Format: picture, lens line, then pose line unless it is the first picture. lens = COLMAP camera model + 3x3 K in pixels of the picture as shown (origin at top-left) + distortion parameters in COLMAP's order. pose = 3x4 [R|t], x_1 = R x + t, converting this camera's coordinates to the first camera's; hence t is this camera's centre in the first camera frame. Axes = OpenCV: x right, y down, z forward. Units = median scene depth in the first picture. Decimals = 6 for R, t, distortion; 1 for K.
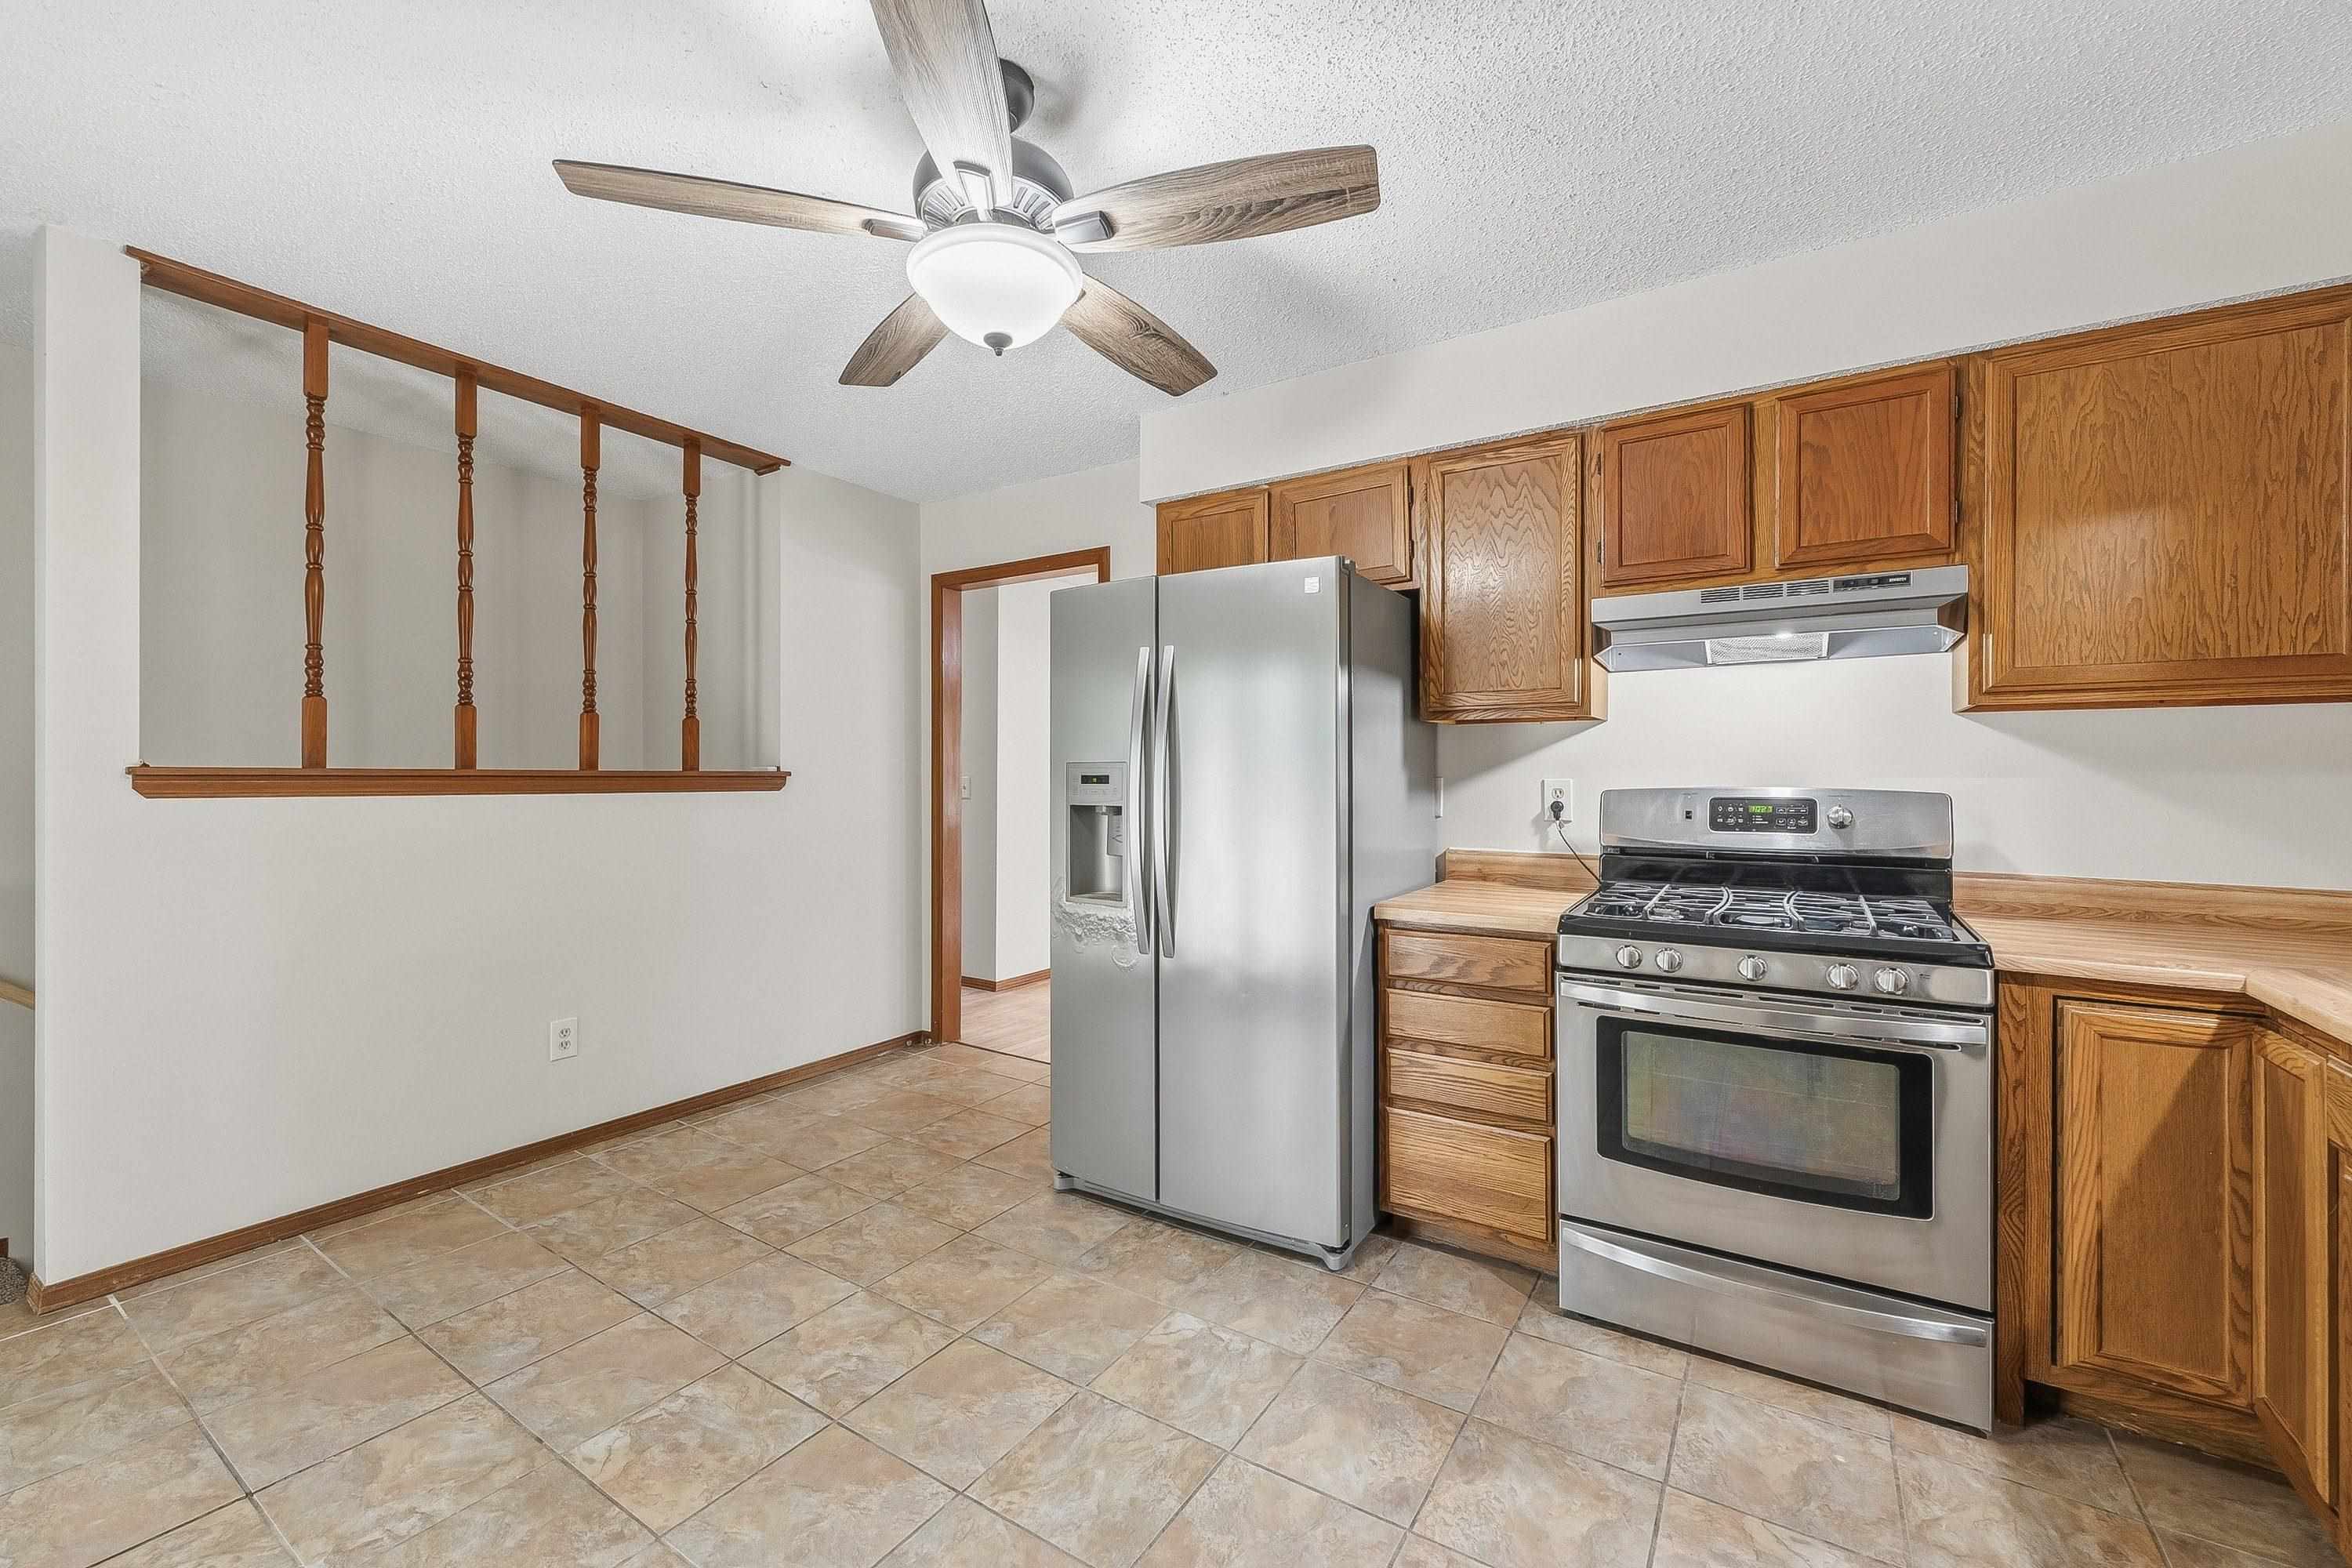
lens RADIAL K [[952.4, 0, 1177.5], [0, 952.4, 777.6], [0, 0, 1]] dist [0.002304, 0.000039]
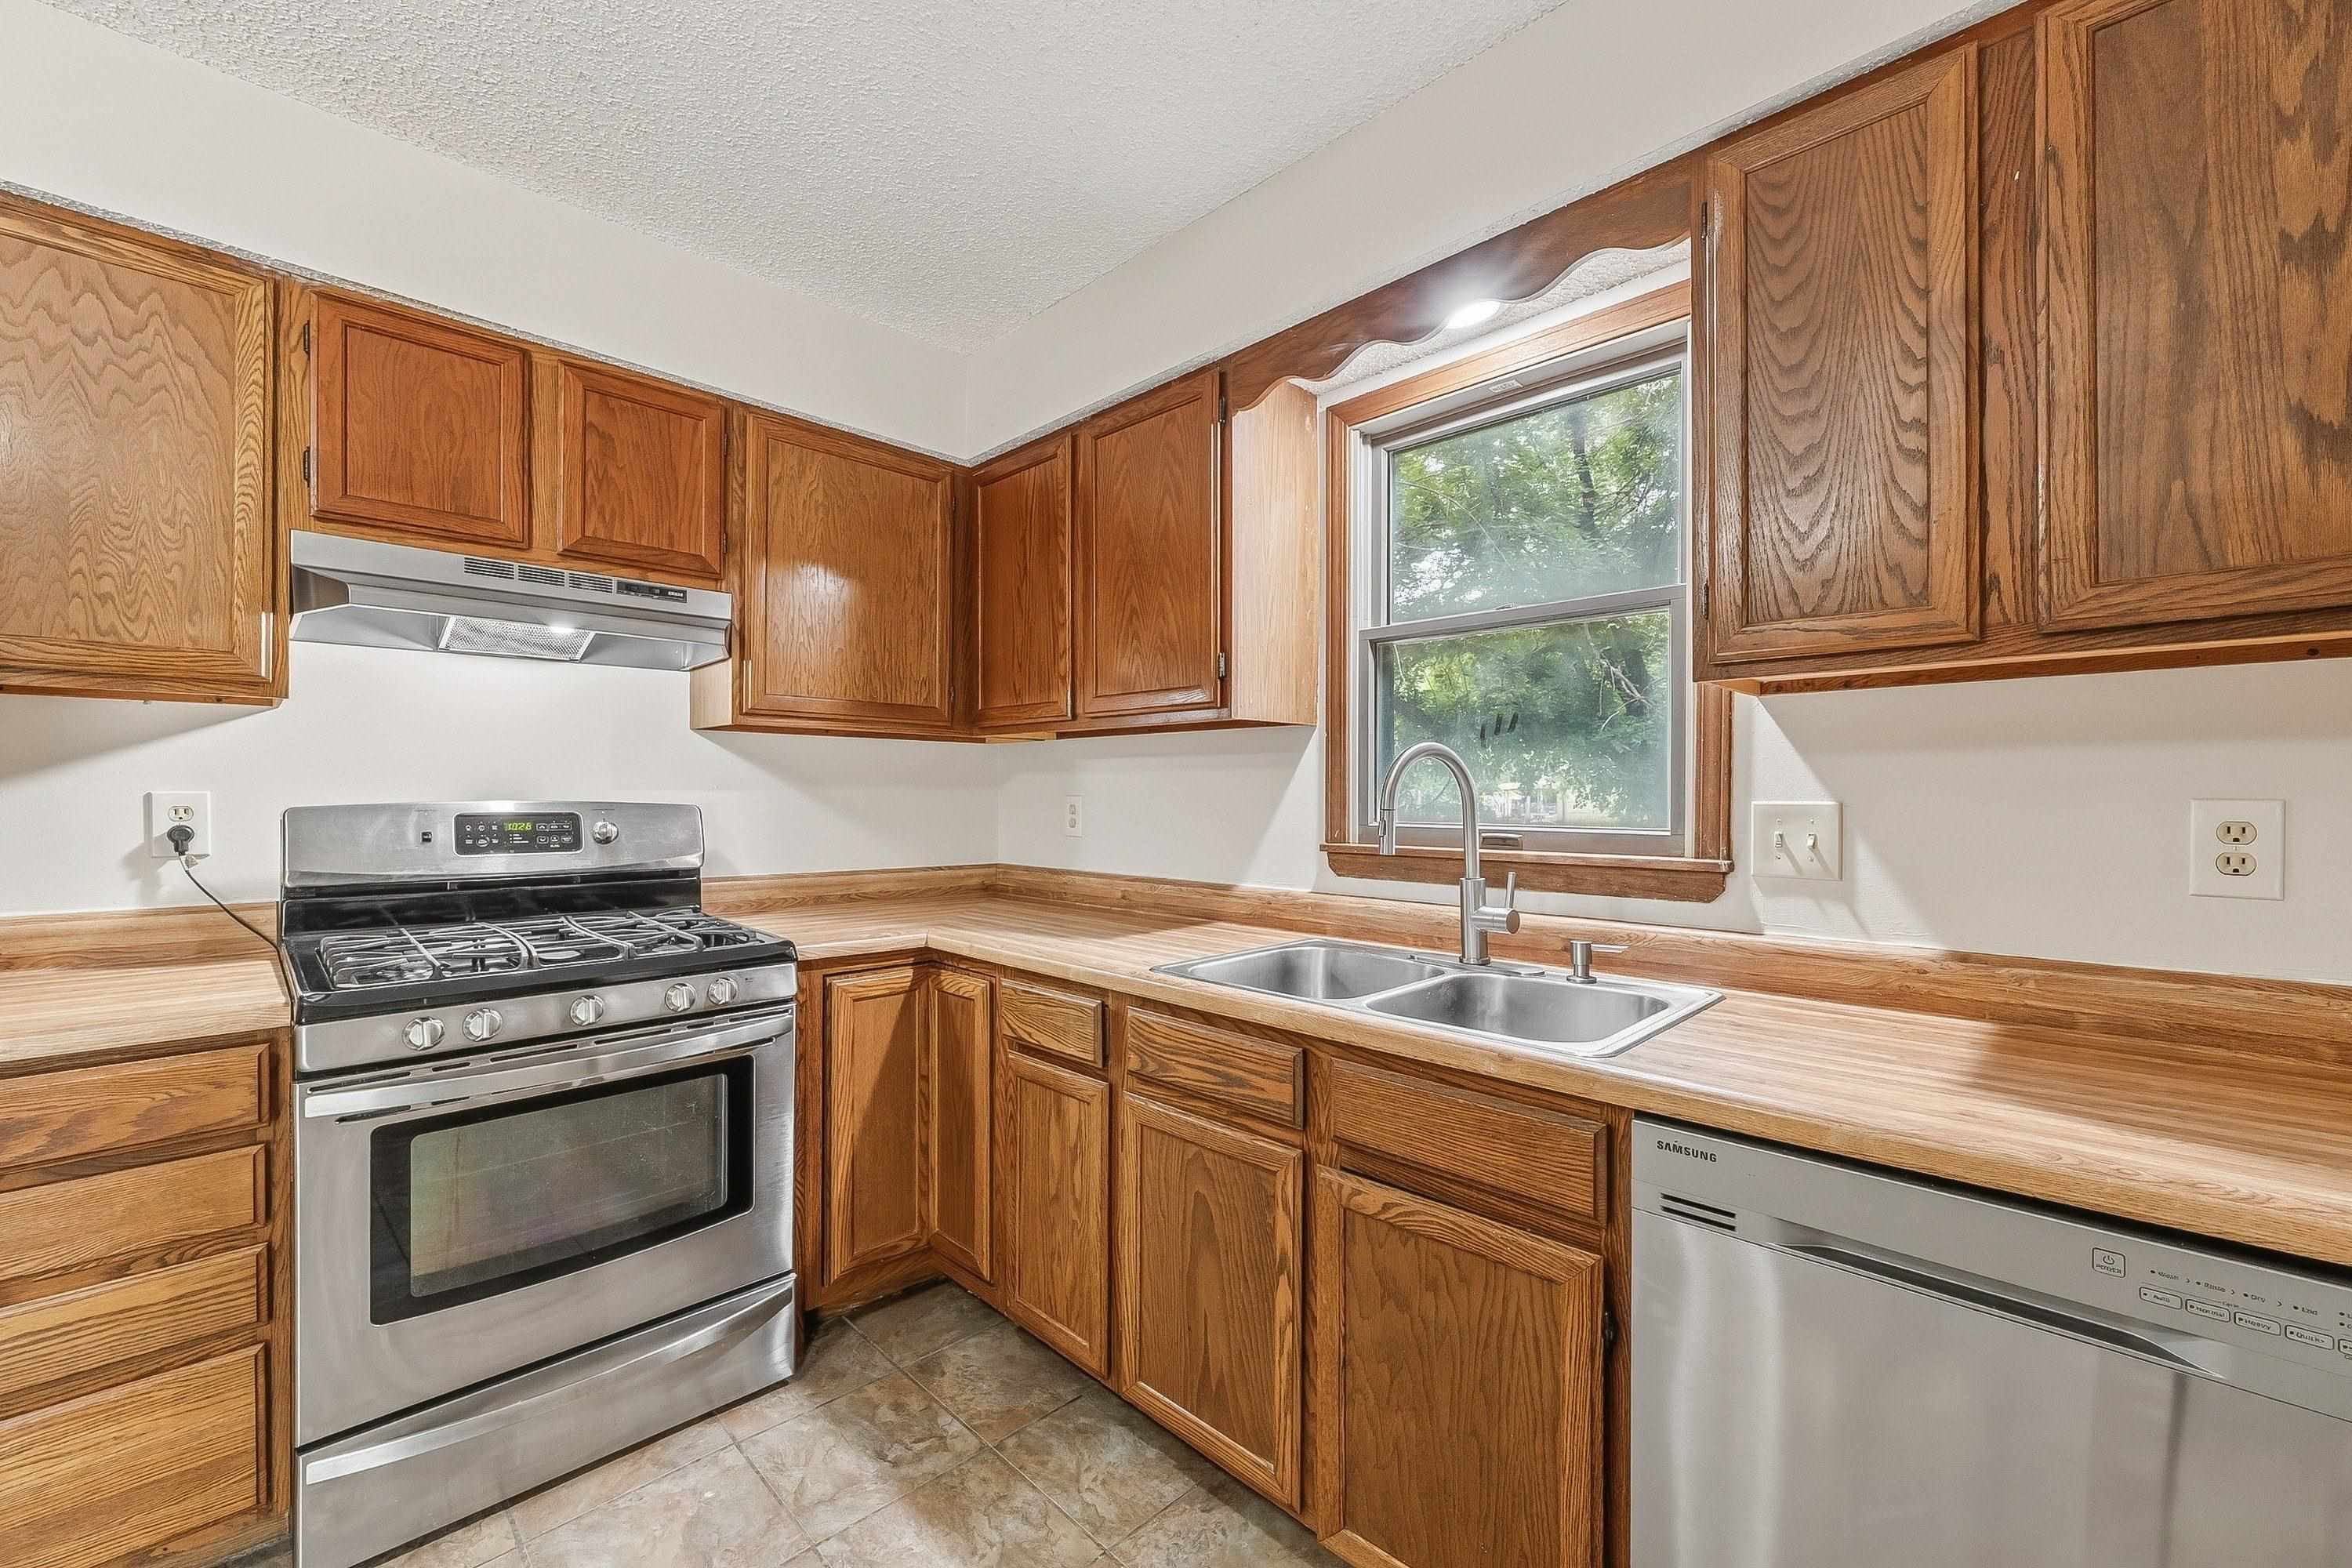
lens RADIAL K [[950.2, 0, 1177.2], [0, 950.2, 792.8], [0, 0, 1]] dist [-0.000184, 0.000090]
pose [[0.210299, -0.001071, 0.977637, -0.111001], [-0.002986, 0.999994, 0.001738, -0.000738], [-0.977633, -0.003284, 0.210294, 0.254754]]
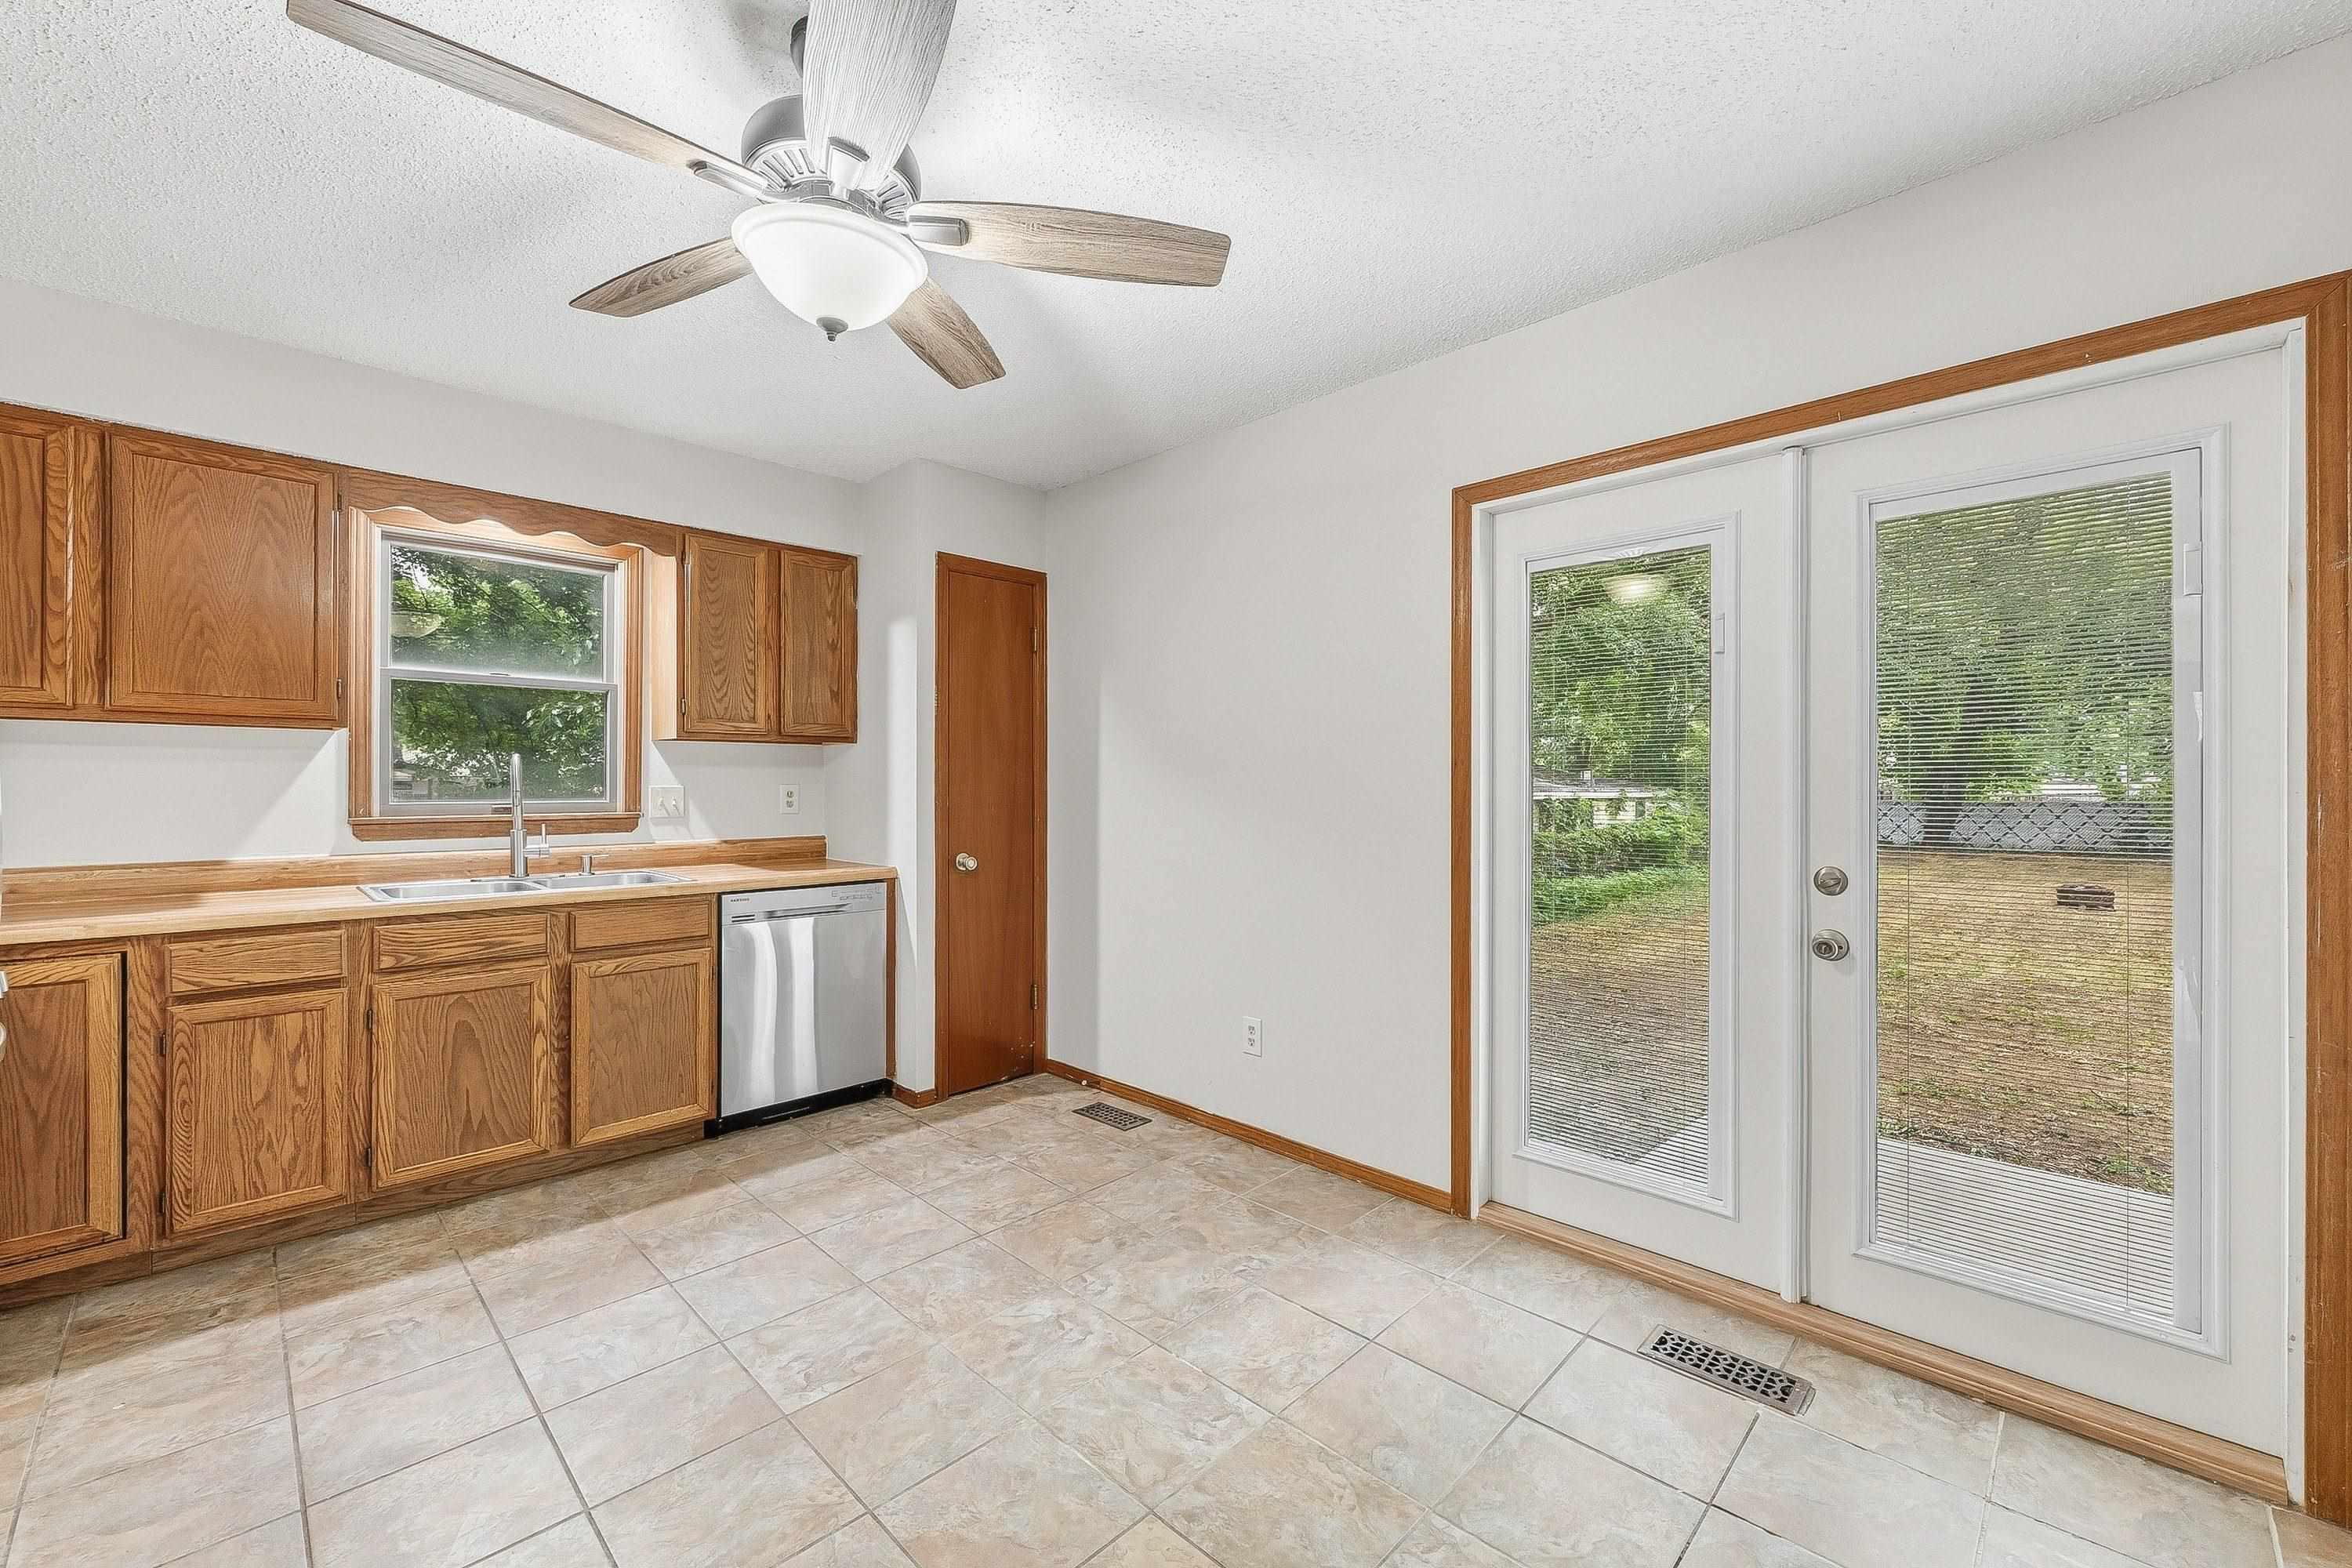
lens RADIAL K [[945.6, 0, 1178.9], [0, 945.6, 787.7], [0, 0, 1]] dist [-0.001105, -0.000130]
pose [[-0.980228, -0.005382, 0.197797, -0.530387], [-0.004833, 0.999983, 0.003258, -0.000735], [-0.197812, 0.002237, -0.980238, 1.376375]]
